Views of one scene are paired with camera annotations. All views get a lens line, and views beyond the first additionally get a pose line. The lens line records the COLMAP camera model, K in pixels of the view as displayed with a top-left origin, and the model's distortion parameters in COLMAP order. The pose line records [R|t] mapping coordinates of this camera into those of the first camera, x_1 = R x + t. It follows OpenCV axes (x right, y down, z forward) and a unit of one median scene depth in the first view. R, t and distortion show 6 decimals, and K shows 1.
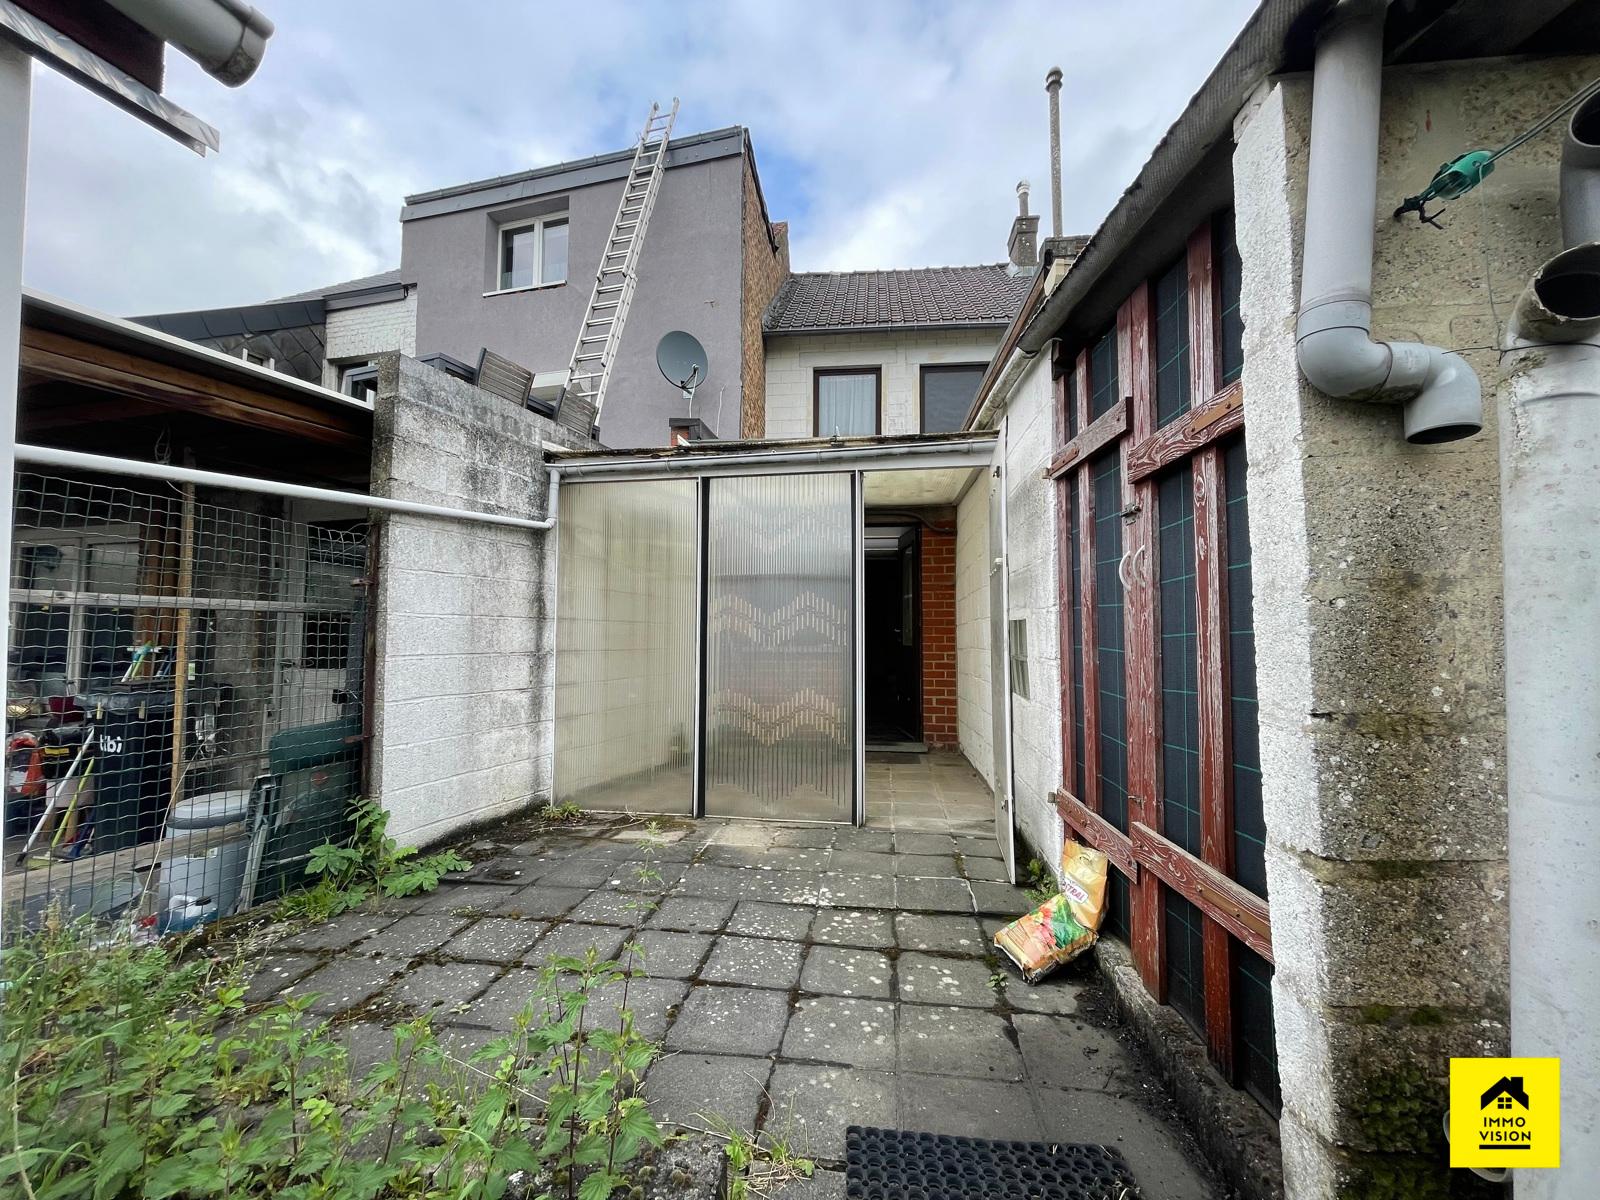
lens RADIAL K [[649.6, 0, 802.0], [0, 649.6, 602.2], [0, 0, 1]] dist [-0.000202, -0.000624]
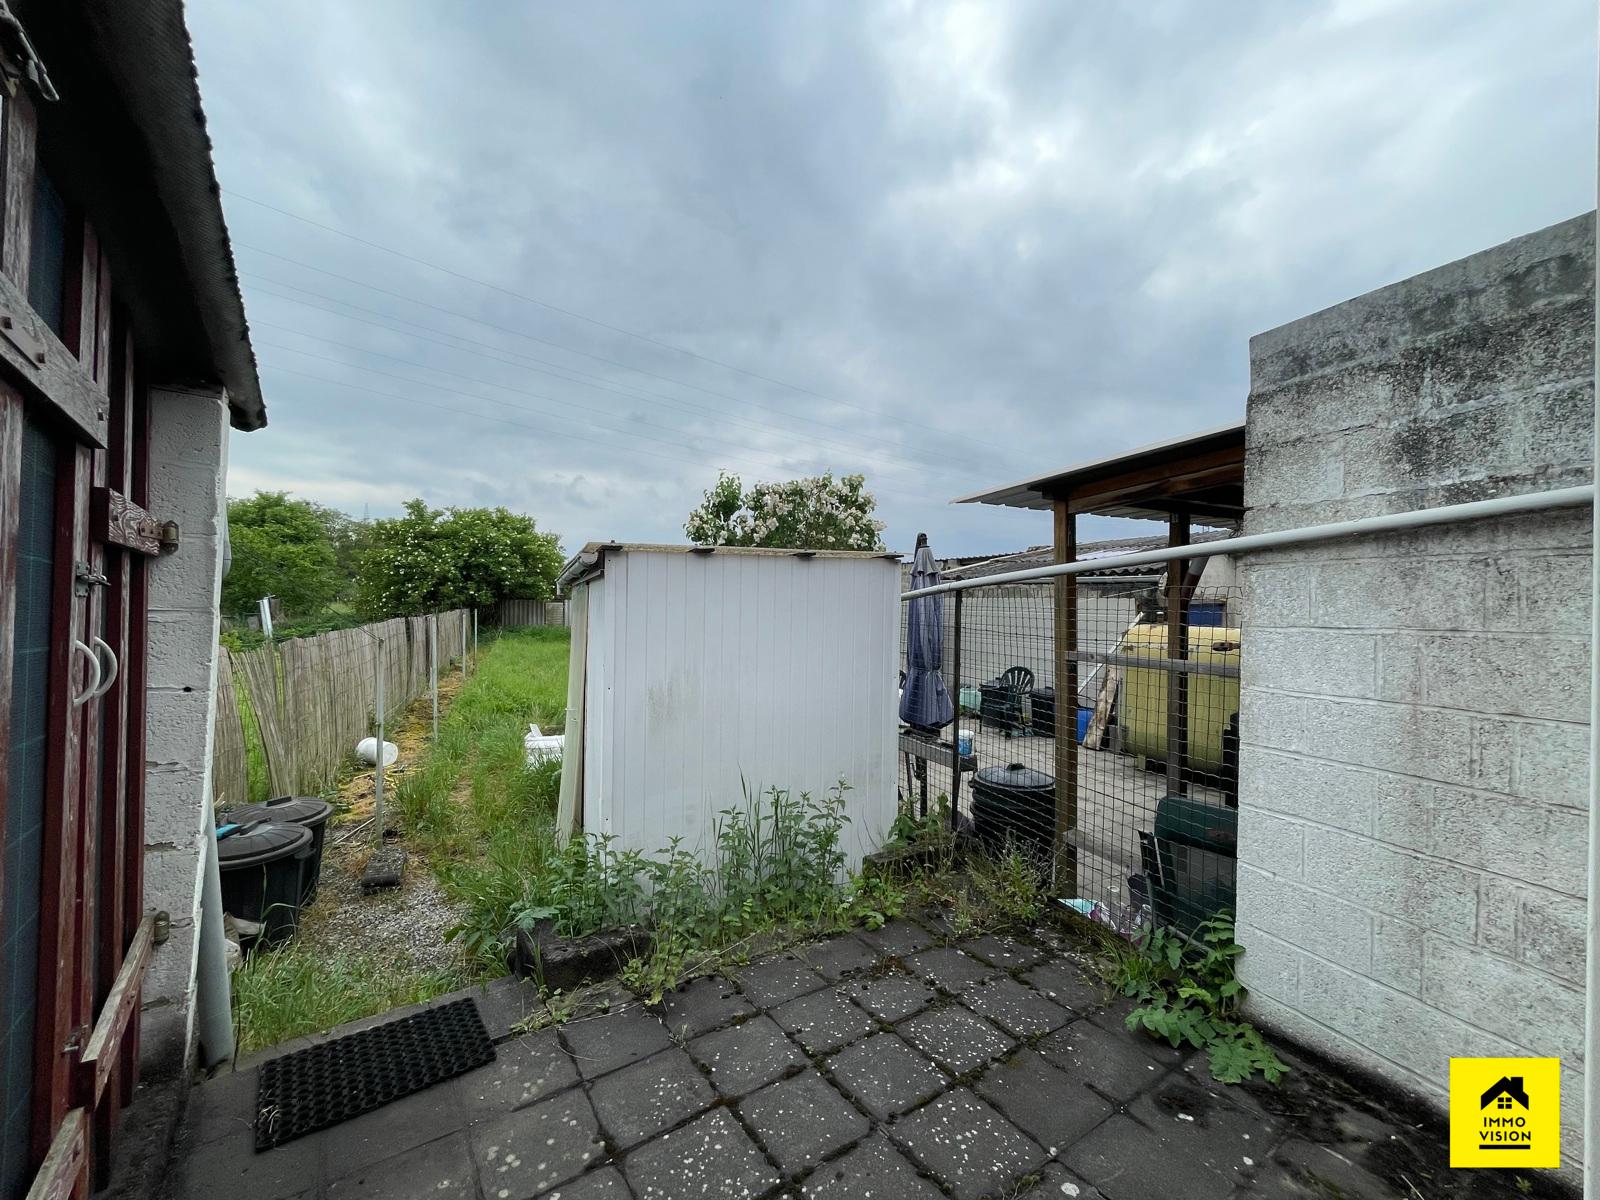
lens RADIAL K [[649.6, 0, 797.7], [0, 649.6, 601.3], [0, 0, 1]] dist [-0.000202, -0.000624]
pose [[-0.745766, -0.028766, -0.665586, 0.273330], [0.009971, 0.998473, -0.054326, -0.048470], [0.666133, -0.047152, -0.744341, 1.259757]]
